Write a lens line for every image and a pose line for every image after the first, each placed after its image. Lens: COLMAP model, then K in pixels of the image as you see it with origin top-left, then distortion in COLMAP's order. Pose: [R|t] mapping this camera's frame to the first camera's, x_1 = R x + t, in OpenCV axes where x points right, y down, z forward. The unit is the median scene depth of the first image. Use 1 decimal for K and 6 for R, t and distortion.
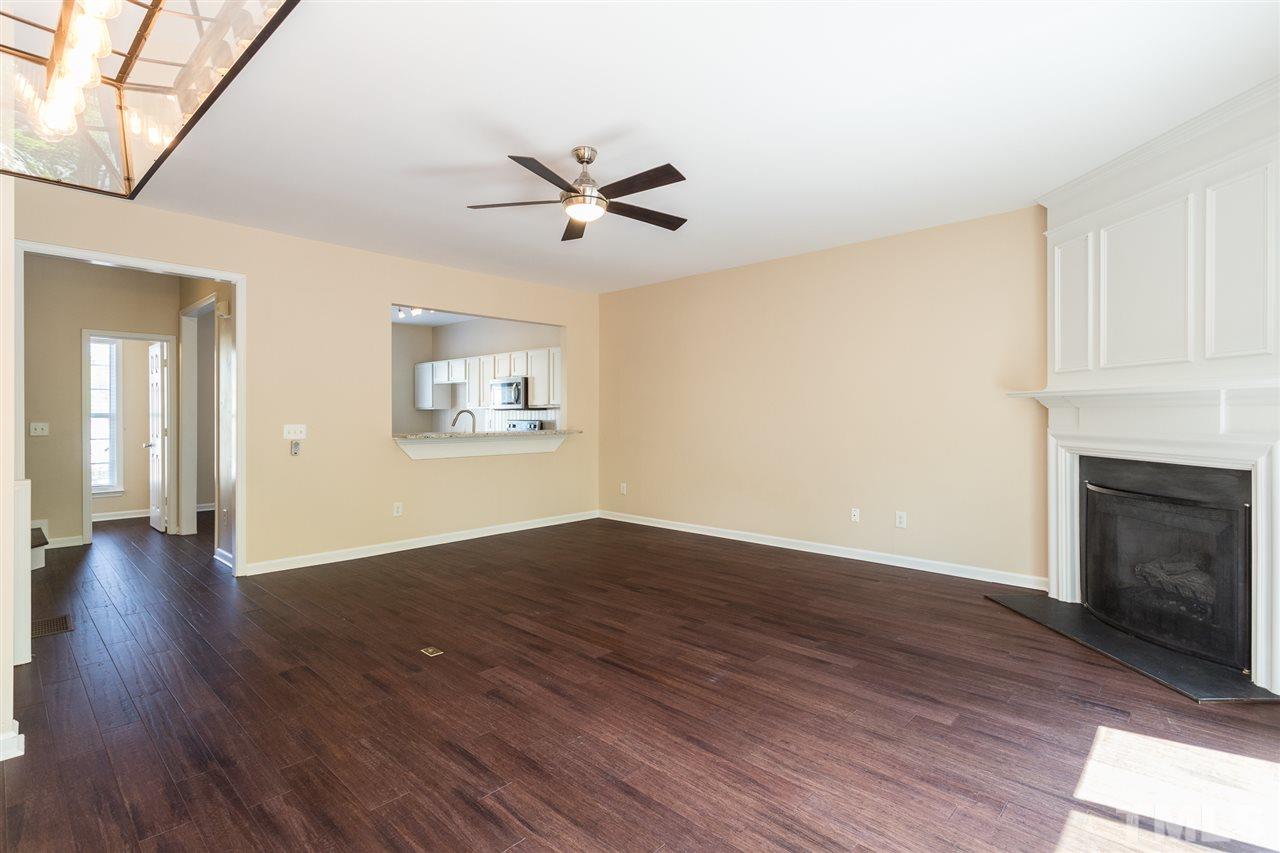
lens RADIAL K [[609.1, 0, 640.1], [0, 609.1, 422.5], [0, 0, 1]] dist [0.001048, 0.001762]
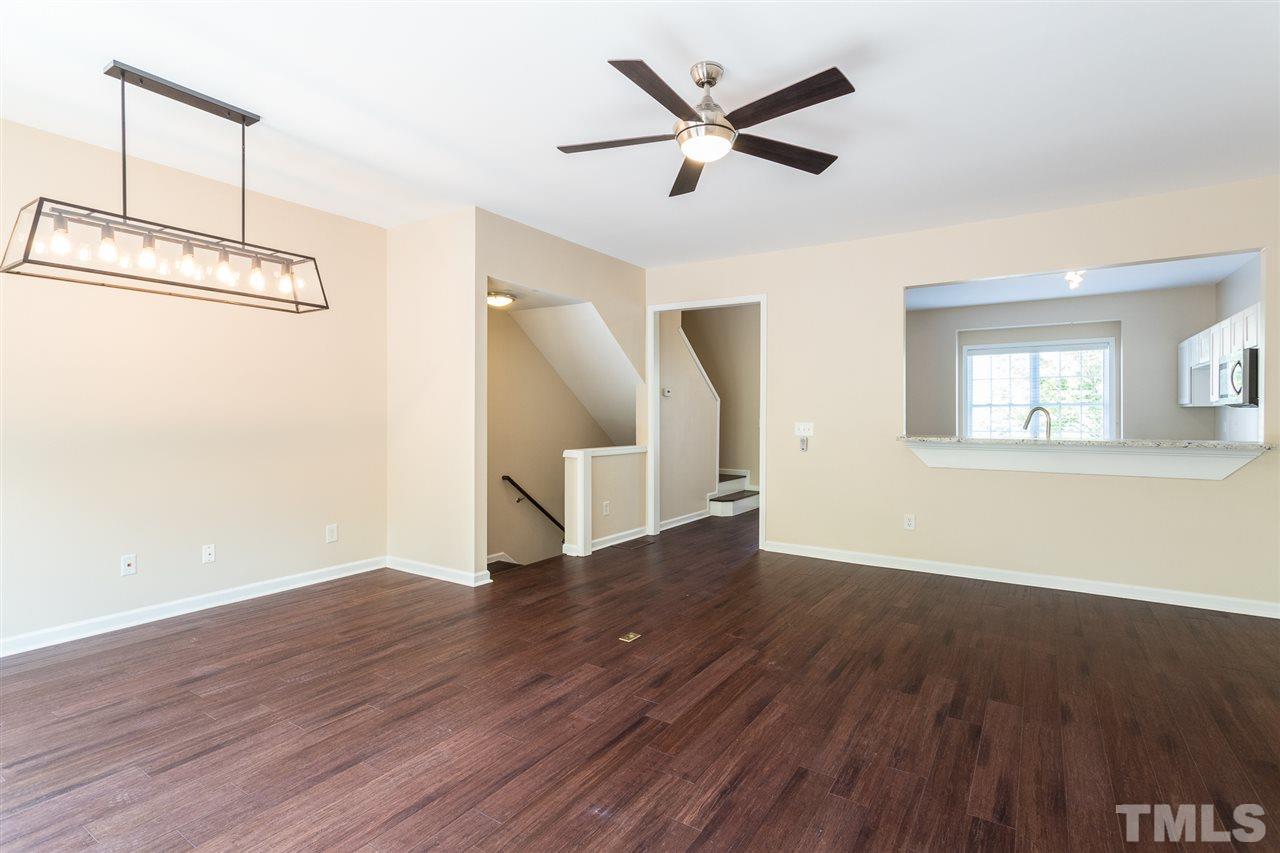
lens RADIAL K [[609.1, 0, 640.1], [0, 609.1, 422.5], [0, 0, 1]] dist [0.001048, 0.001762]
pose [[0.176510, 0.014555, -0.984191, 0.497711], [-0.014221, 0.999824, 0.012236, -0.006196], [0.984196, 0.011837, 0.176686, 0.593020]]
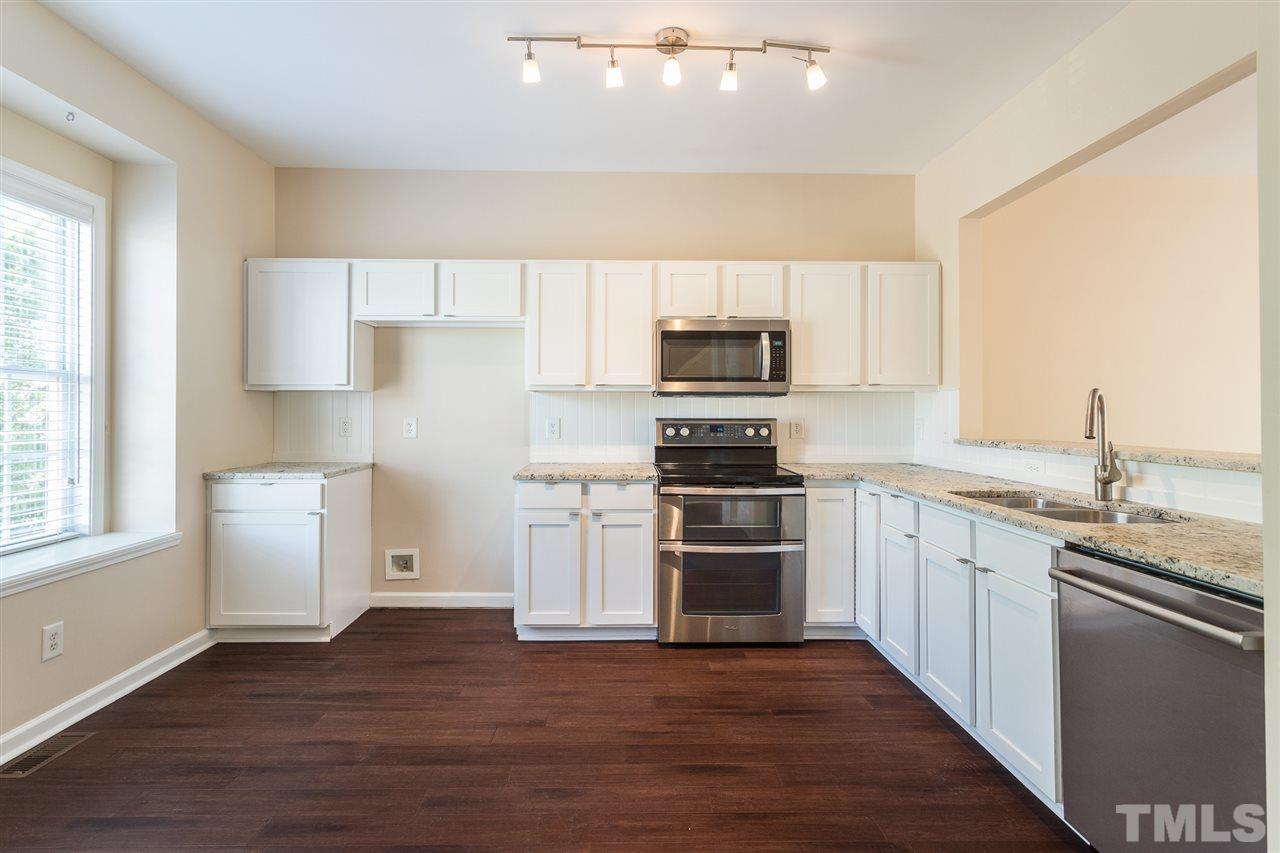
lens RADIAL K [[610.4, 0, 630.3], [0, 610.4, 406.9], [0, 0, 1]] dist [0.000330, -0.001155]
pose [[0.716288, 0.008118, 0.697758, -1.035426], [0.006507, 0.999811, -0.018312, -0.008166], [-0.697775, 0.017657, 0.716099, 1.370425]]
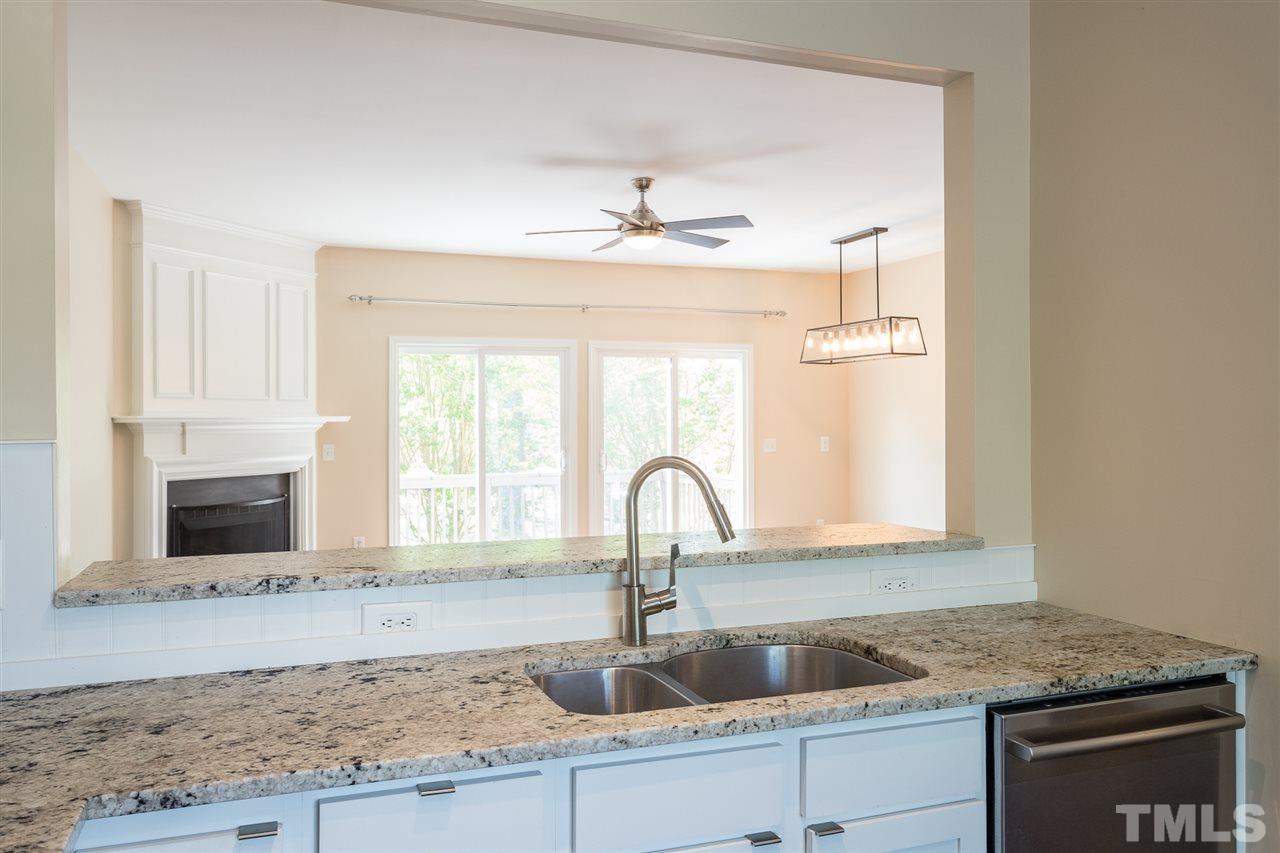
lens RADIAL K [[1001.0, 0, 641.6], [0, 1001.0, 410.3], [0, 0, 1]] dist [0.008966, 0.001322]
pose [[-0.900404, 0.007809, 0.434986, -0.617598], [0.010750, 0.999933, 0.004302, -0.053874], [-0.434923, 0.008550, -0.900427, 1.897631]]
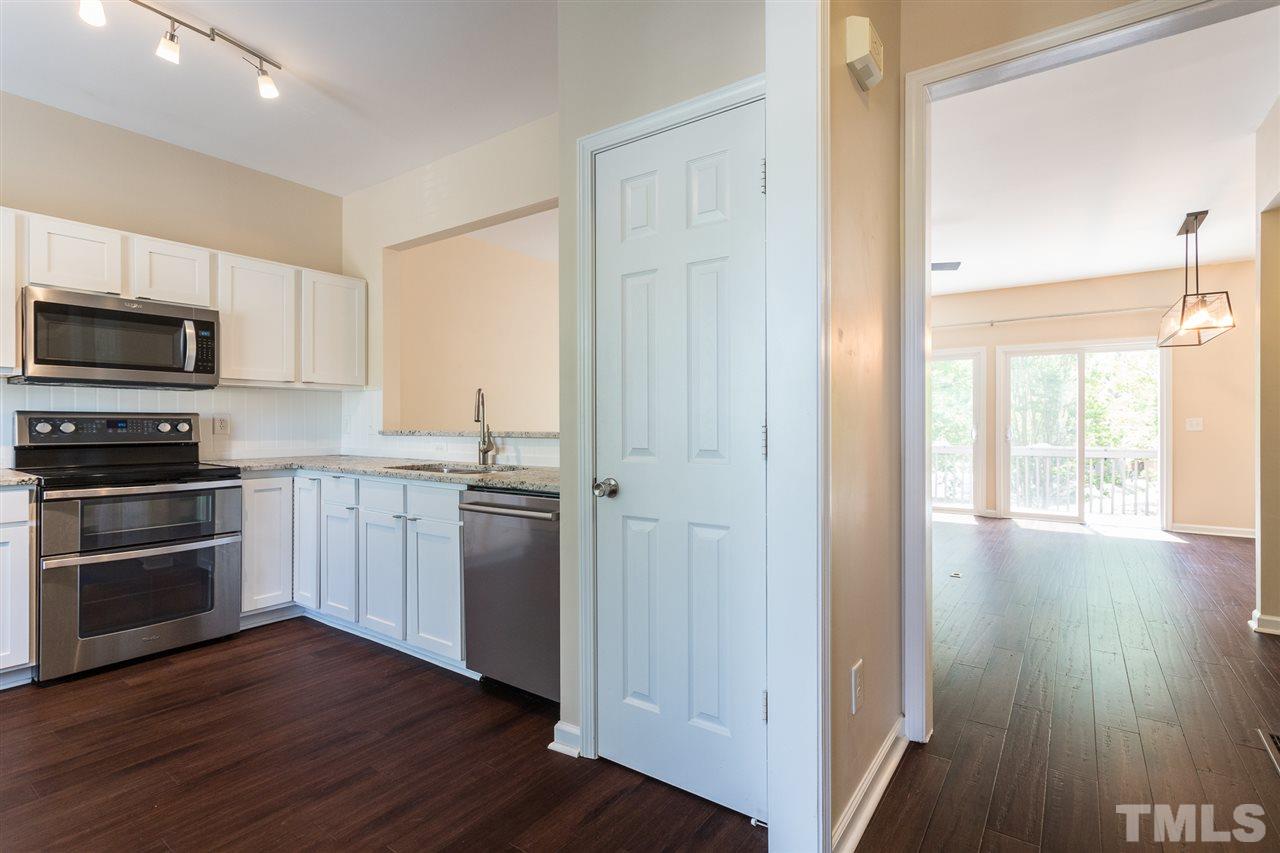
lens RADIAL K [[609.1, 0, 640.1], [0, 609.1, 422.5], [0, 0, 1]] dist [0.001048, 0.001762]
pose [[-0.137855, 0.003477, 0.990446, -1.169571], [0.011699, 0.999930, -0.001882, 0.013997], [-0.990383, 0.011328, -0.137886, 1.372345]]
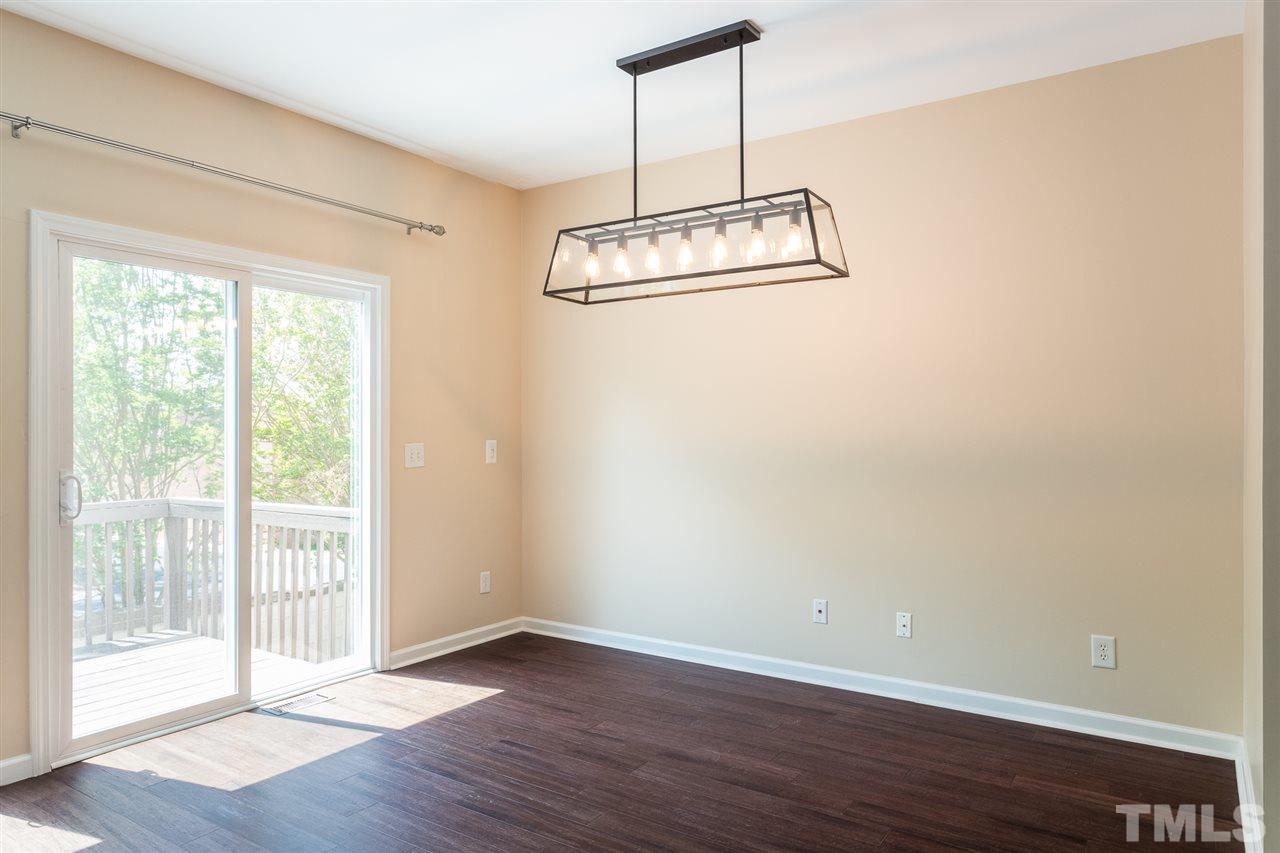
lens RADIAL K [[817.1, 0, 641.6], [0, 817.1, 434.2], [0, 0, 1]] dist [-0.002896, 0.000586]
pose [[-0.986822, 0.002625, -0.161791, -0.064291], [0.000051, 0.999873, 0.015912, -0.010369], [0.161812, 0.015694, -0.986697, 0.932827]]
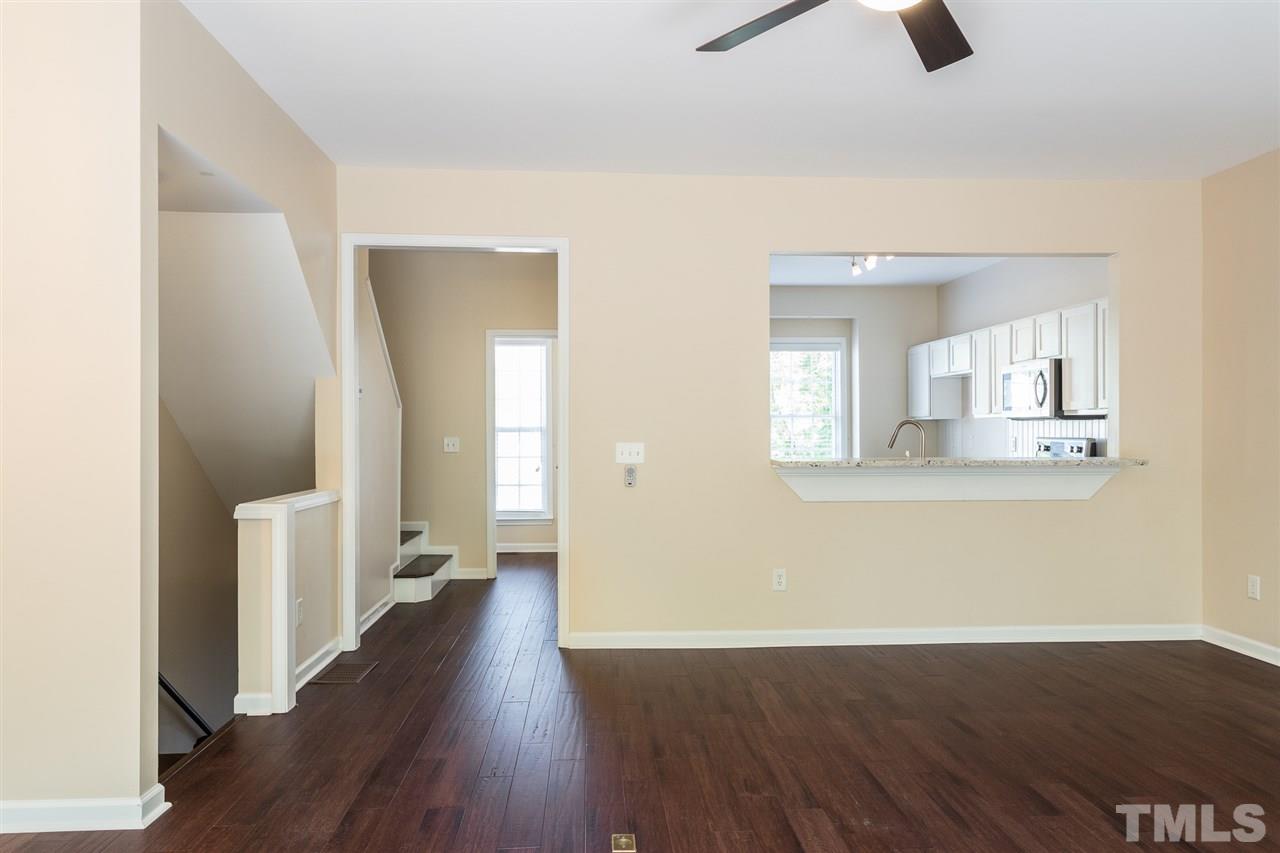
lens RADIAL K [[916.5, 0, 637.6], [0, 916.5, 438.3], [0, 0, 1]] dist [0.005795, 0.001299]
pose [[0.725028, 0.007136, -0.688682, 0.186014], [-0.007490, 0.999969, 0.002476, -0.004990], [0.688678, 0.003363, 0.725059, 0.273756]]
